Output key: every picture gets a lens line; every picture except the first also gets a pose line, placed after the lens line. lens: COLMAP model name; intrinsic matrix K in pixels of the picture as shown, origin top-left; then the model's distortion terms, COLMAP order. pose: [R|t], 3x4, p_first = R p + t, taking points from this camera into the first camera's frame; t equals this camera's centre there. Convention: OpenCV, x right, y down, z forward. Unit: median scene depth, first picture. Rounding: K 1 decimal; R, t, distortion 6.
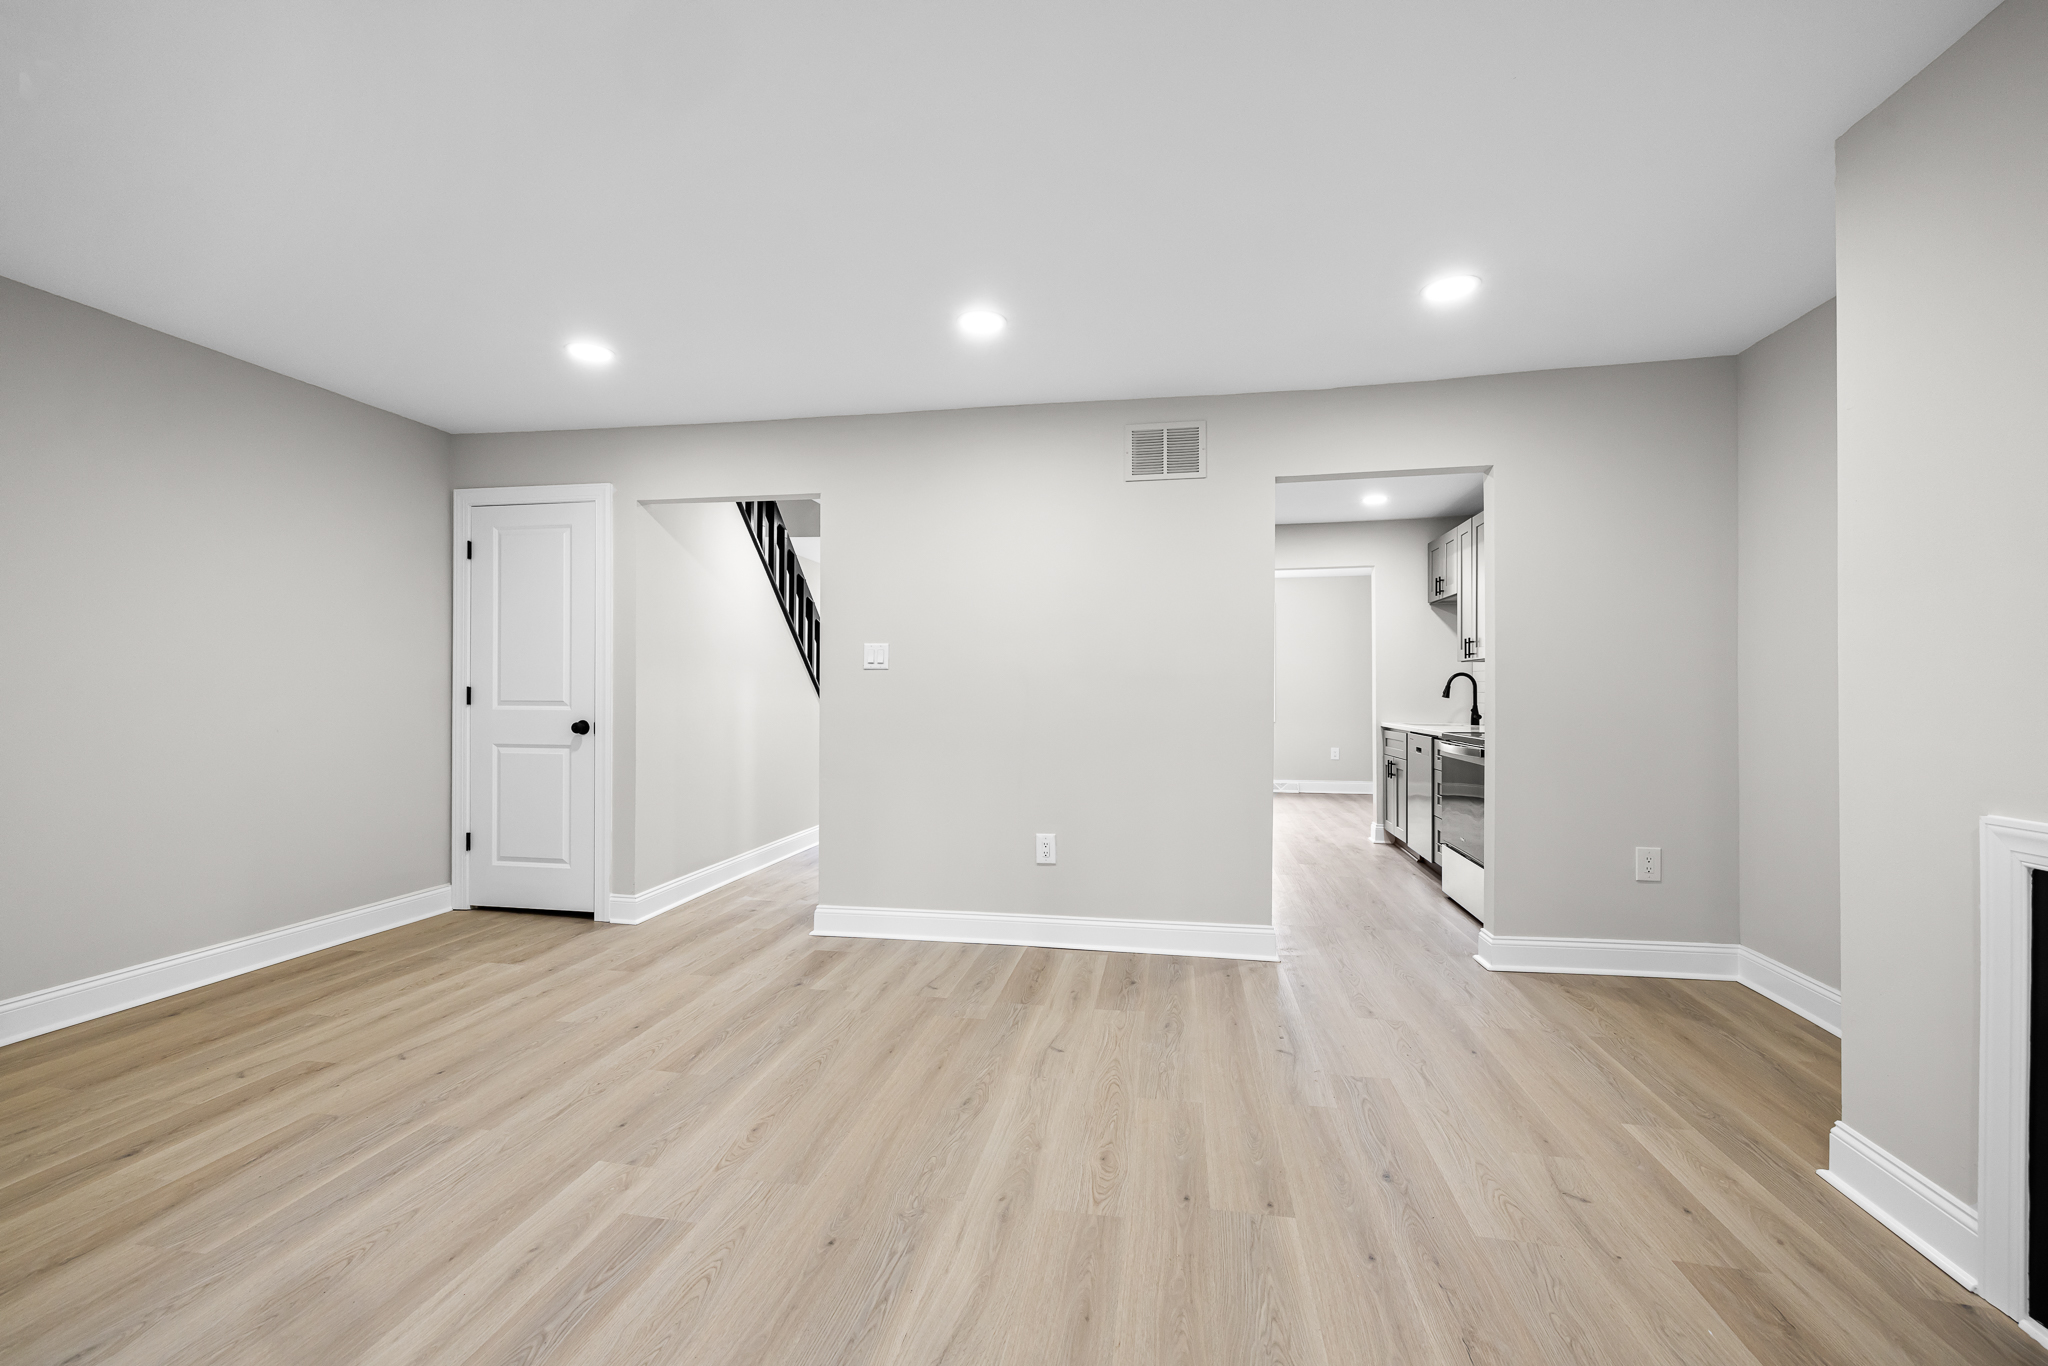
lens RADIAL K [[866.8, 0, 1023.3], [0, 866.8, 690.2], [0, 0, 1]] dist [0.002593, 0.000215]
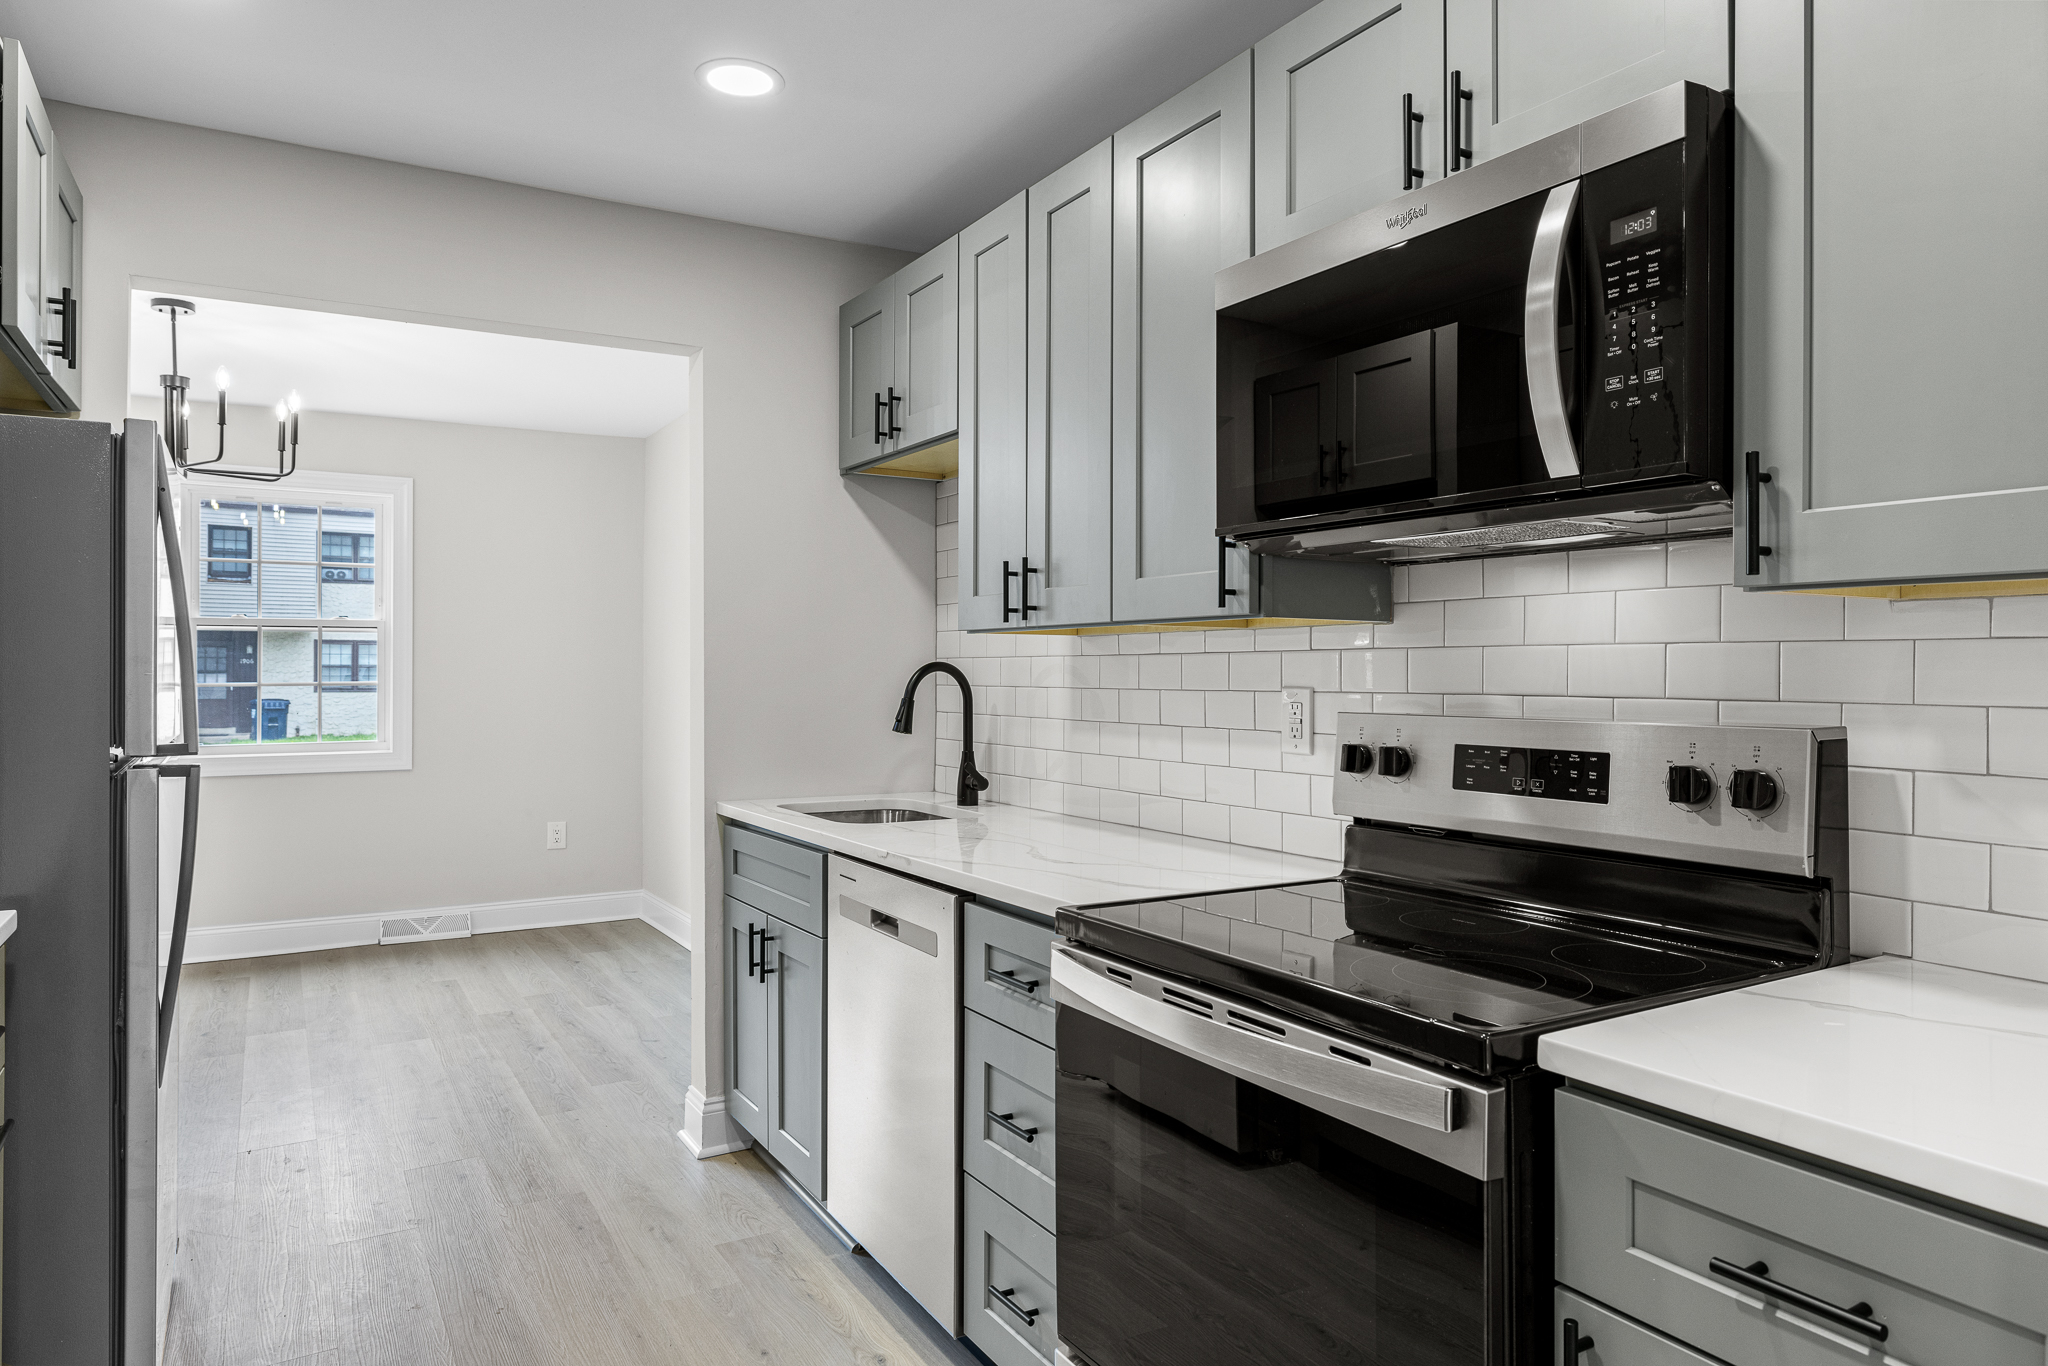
lens RADIAL K [[1356.7, 0, 1038.7], [0, 1356.7, 672.1], [0, 0, 1]] dist [-0.004588, 0.002073]
pose [[0.761769, 0.001691, 0.647846, 0.141950], [-0.001099, 0.999999, -0.001318, -0.012789], [-0.647848, 0.000293, 0.761770, 0.448851]]
